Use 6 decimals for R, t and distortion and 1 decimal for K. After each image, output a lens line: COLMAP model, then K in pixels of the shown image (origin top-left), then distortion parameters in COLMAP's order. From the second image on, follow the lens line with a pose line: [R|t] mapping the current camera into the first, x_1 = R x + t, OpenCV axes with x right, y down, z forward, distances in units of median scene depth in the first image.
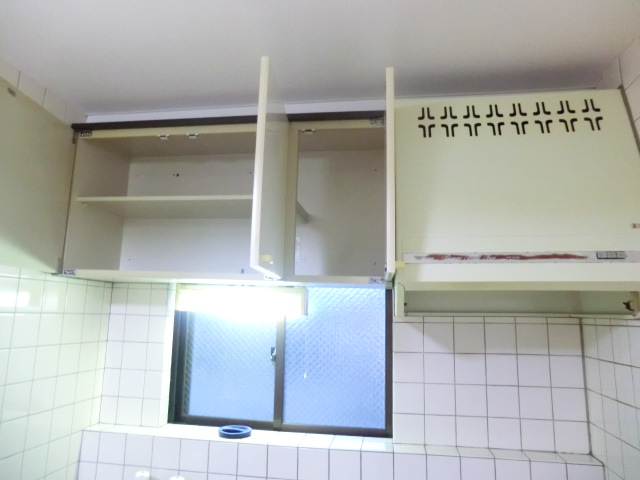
lens RADIAL K [[460.9, 0, 320.0], [0, 460.9, 240.0], [0, 0, 1]] dist [-0.106155, 0.105332]
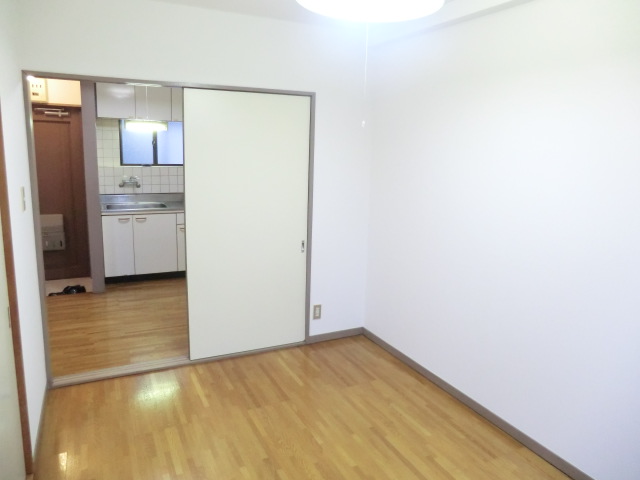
lens RADIAL K [[460.9, 0, 320.0], [0, 460.9, 240.0], [0, 0, 1]] dist [-0.106155, 0.105332]
pose [[0.810701, -0.107914, 0.575429, -1.083331], [-0.119490, 0.931679, 0.343070, -0.364967], [-0.573137, -0.346885, 0.742418, -2.371748]]
